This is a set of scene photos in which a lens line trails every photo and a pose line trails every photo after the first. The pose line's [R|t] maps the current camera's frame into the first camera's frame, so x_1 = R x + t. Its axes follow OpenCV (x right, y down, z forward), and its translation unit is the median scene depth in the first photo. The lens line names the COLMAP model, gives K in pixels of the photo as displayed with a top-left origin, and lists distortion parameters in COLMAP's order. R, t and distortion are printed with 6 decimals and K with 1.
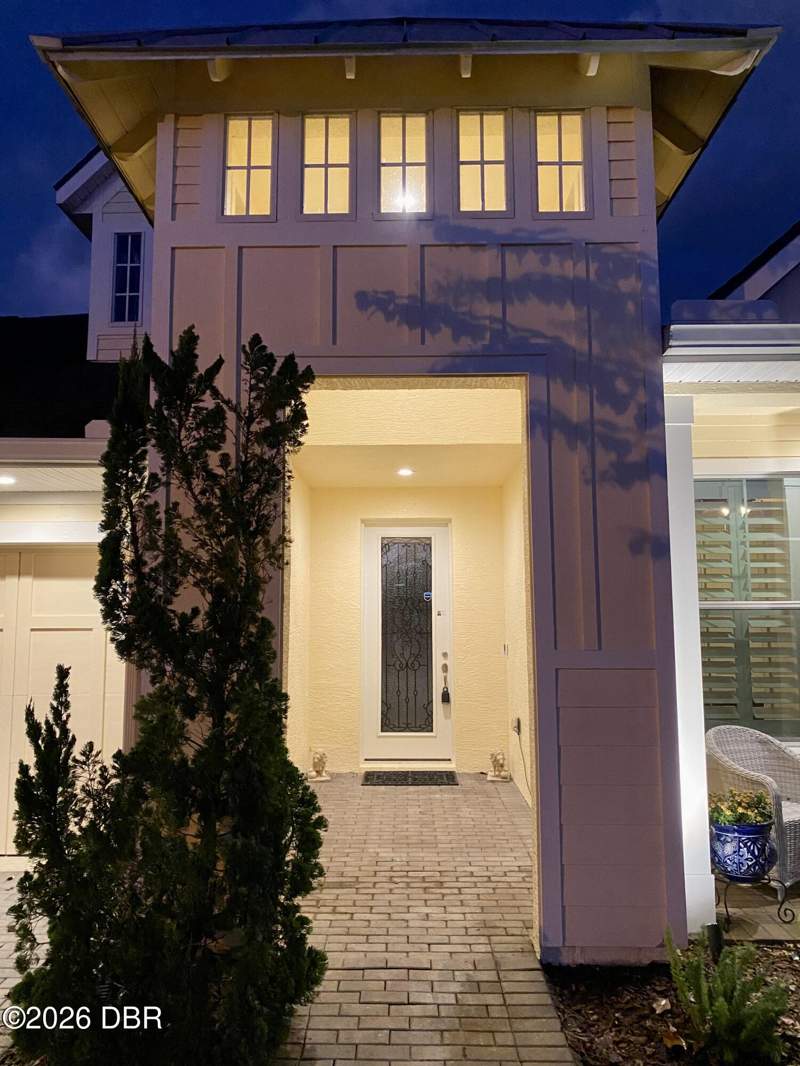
lens RADIAL K [[805.9, 0, 395.1], [0, 805.9, 531.2], [0, 0, 1]] dist [0.076938, -0.110089]
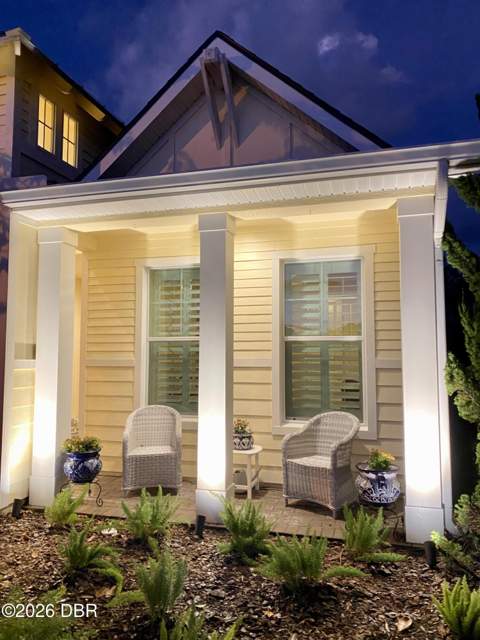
lens RADIAL K [[476.2, 0, 240.0], [0, 476.2, 320.0], [0, 0, 1]] dist [0.065777, -0.090393]
pose [[0.963785, -0.013223, -0.266352, 1.138536], [0.023898, 0.999034, 0.036877, 0.018707], [0.265607, -0.041907, 0.963170, 0.039557]]
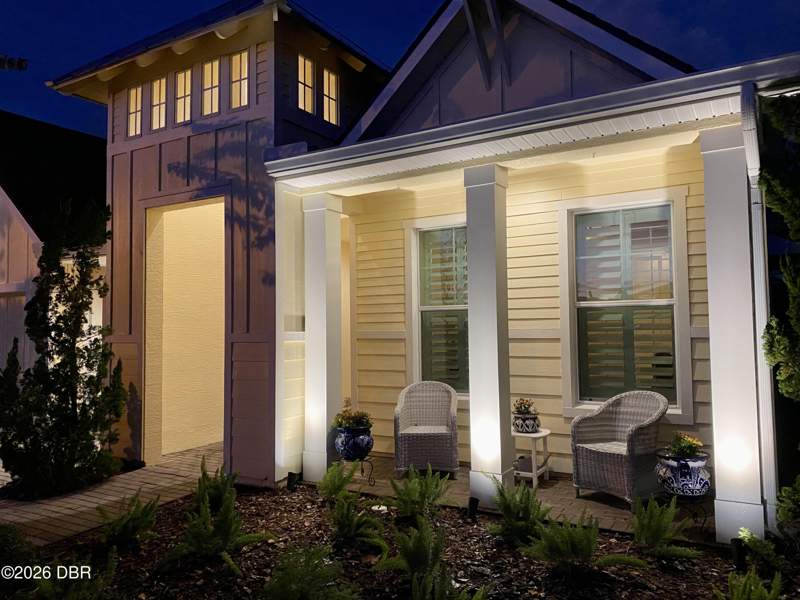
lens RADIAL K [[604.8, 0, 400.0], [0, 604.8, 300.0], [0, 0, 1]] dist [0.076938, -0.110089]
pose [[0.861517, -0.030223, -0.506829, 1.270479], [0.064668, 0.996629, 0.050492, 0.013719], [0.503594, -0.076275, 0.860567, -0.084382]]
